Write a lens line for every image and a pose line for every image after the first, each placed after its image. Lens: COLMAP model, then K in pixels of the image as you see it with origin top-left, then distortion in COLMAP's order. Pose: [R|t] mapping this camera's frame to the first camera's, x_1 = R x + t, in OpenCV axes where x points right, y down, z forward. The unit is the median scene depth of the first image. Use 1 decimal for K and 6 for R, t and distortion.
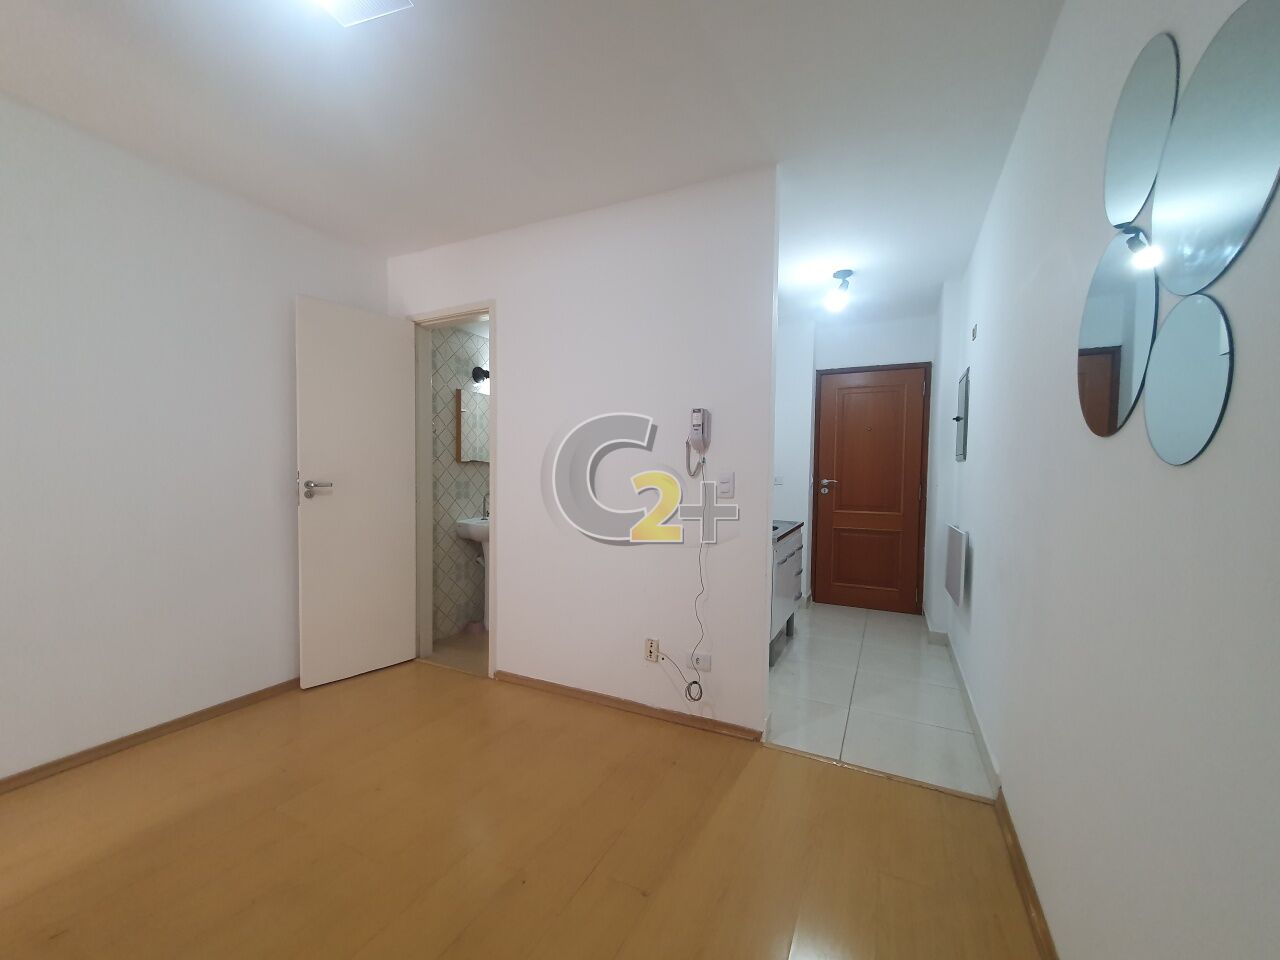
lens RADIAL K [[507.2, 0, 638.1], [0, 507.2, 478.5], [0, 0, 1]] dist [0.003395, 0.000505]
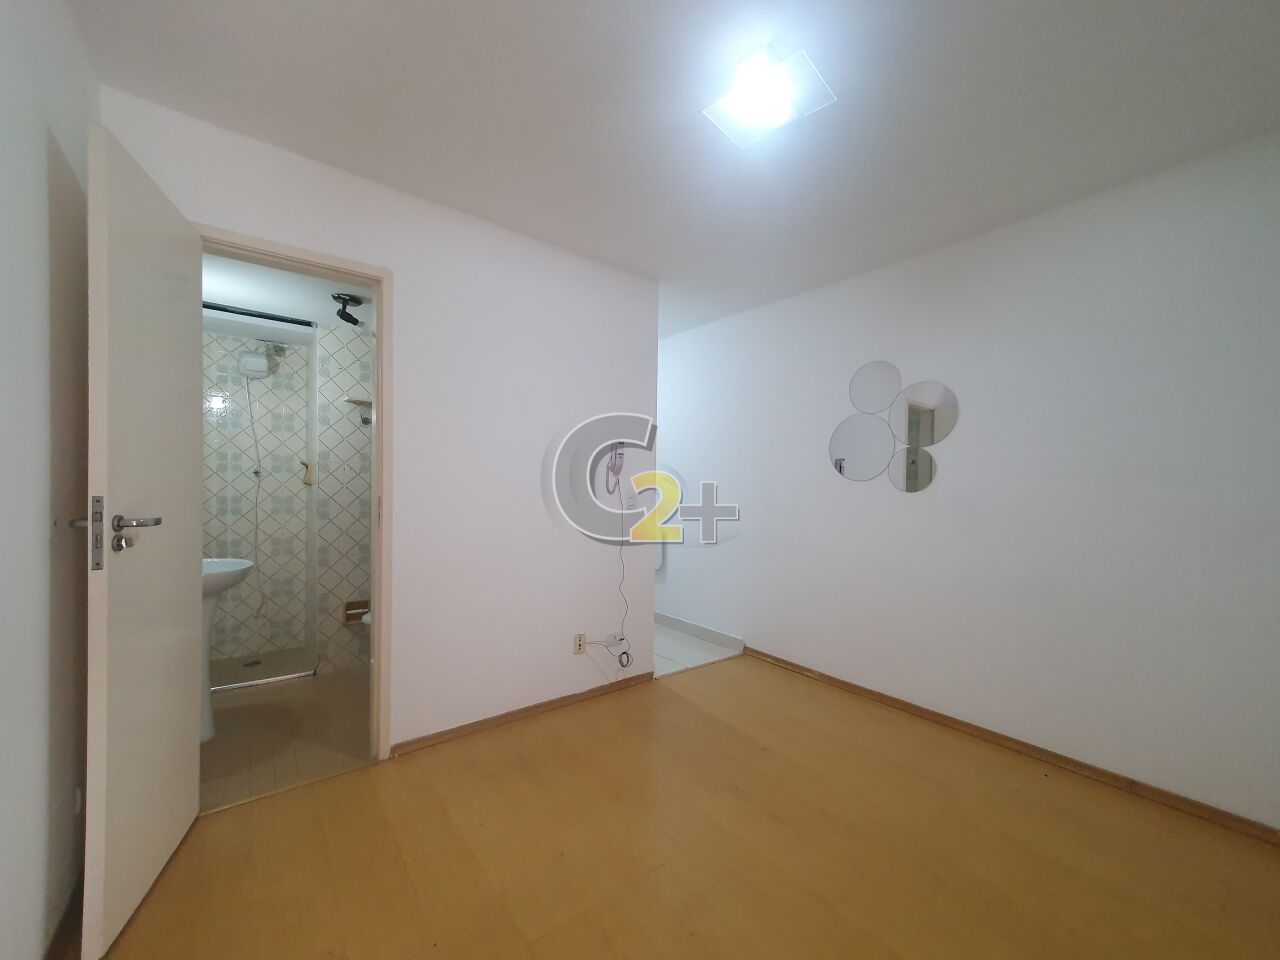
lens RADIAL K [[507.2, 0, 641.5], [0, 507.2, 486.3], [0, 0, 1]] dist [0.003395, 0.000505]
pose [[0.432377, -0.004614, 0.901681, -0.873539], [0.005781, 0.999981, 0.002345, -0.022378], [-0.901674, 0.004199, 0.432395, 0.336094]]
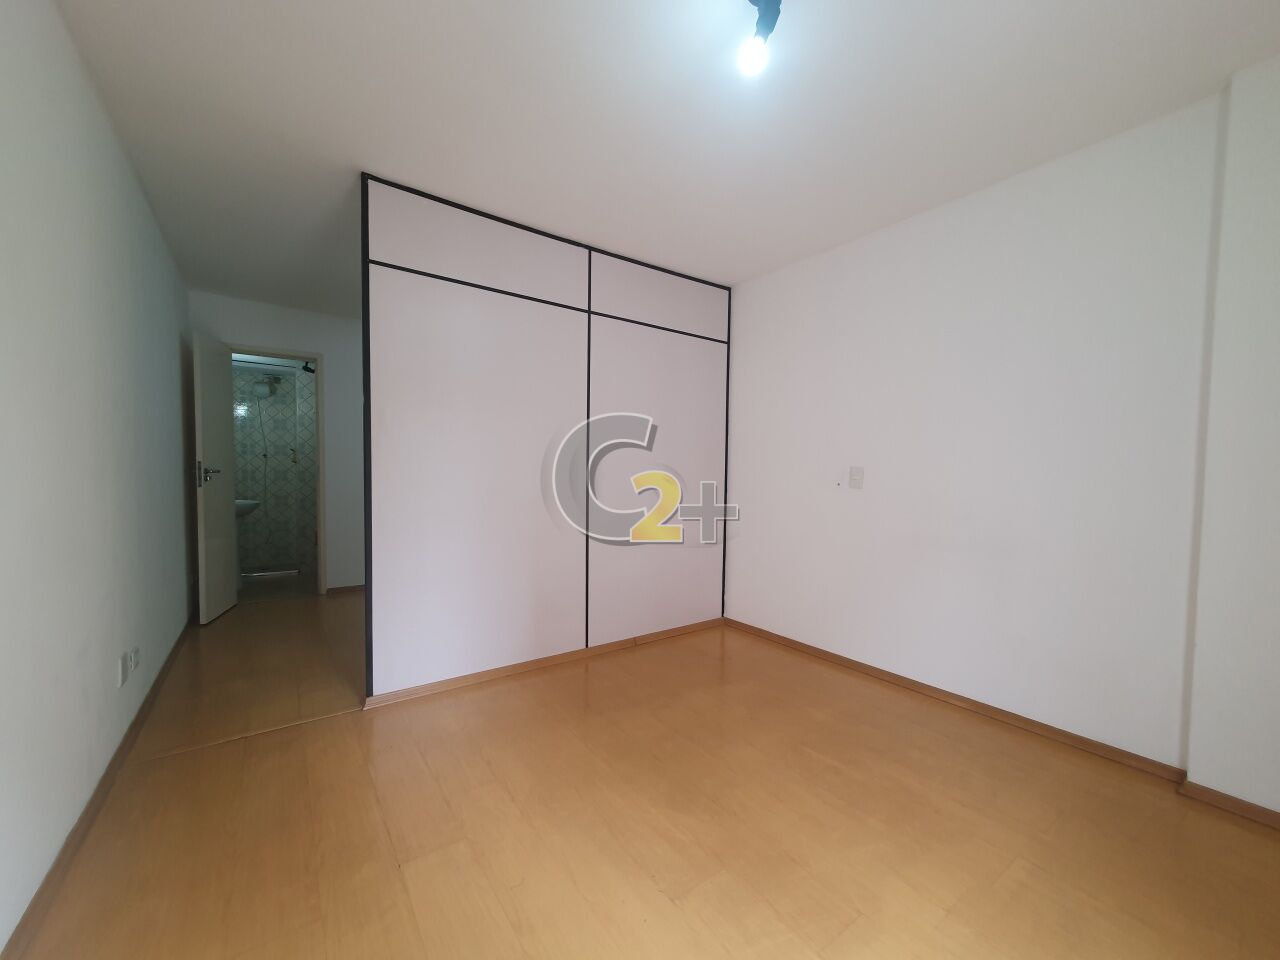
lens RADIAL K [[507.2, 0, 635.2], [0, 507.2, 487.5], [0, 0, 1]] dist [0.003395, 0.000505]
pose [[0.467717, -0.031119, 0.883330, -1.308785], [0.006490, 0.999474, 0.031774, 0.019187], [-0.883854, -0.009128, 0.467673, -0.633345]]
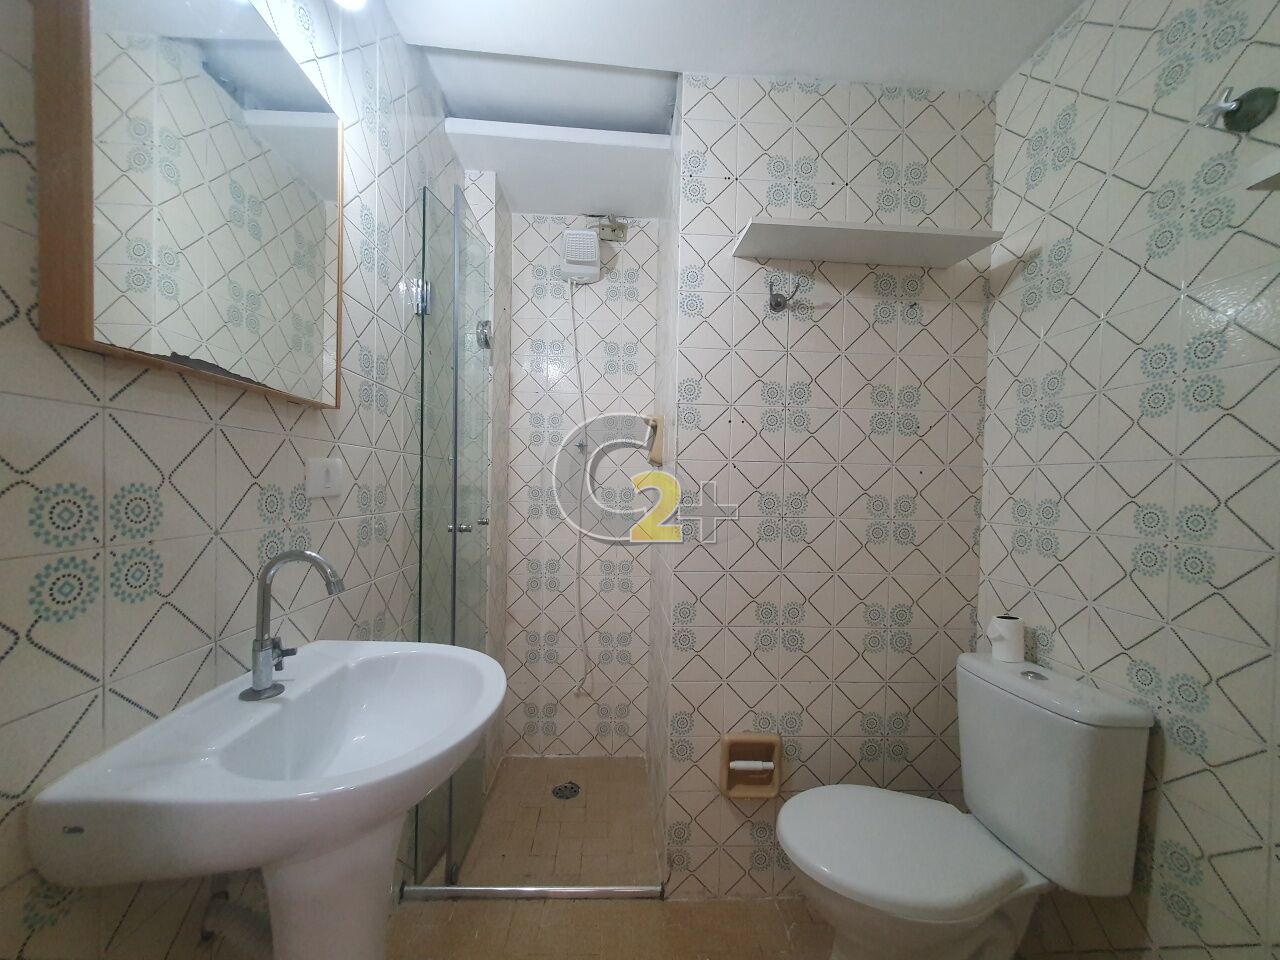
lens RADIAL K [[507.2, 0, 636.1], [0, 507.2, 499.9], [0, 0, 1]] dist [0.003395, 0.000505]
pose [[0.873226, 0.004732, 0.487292, -0.401252], [-0.011760, 0.999866, 0.011365, 0.010387], [-0.487173, -0.015655, 0.873165, 1.125686]]
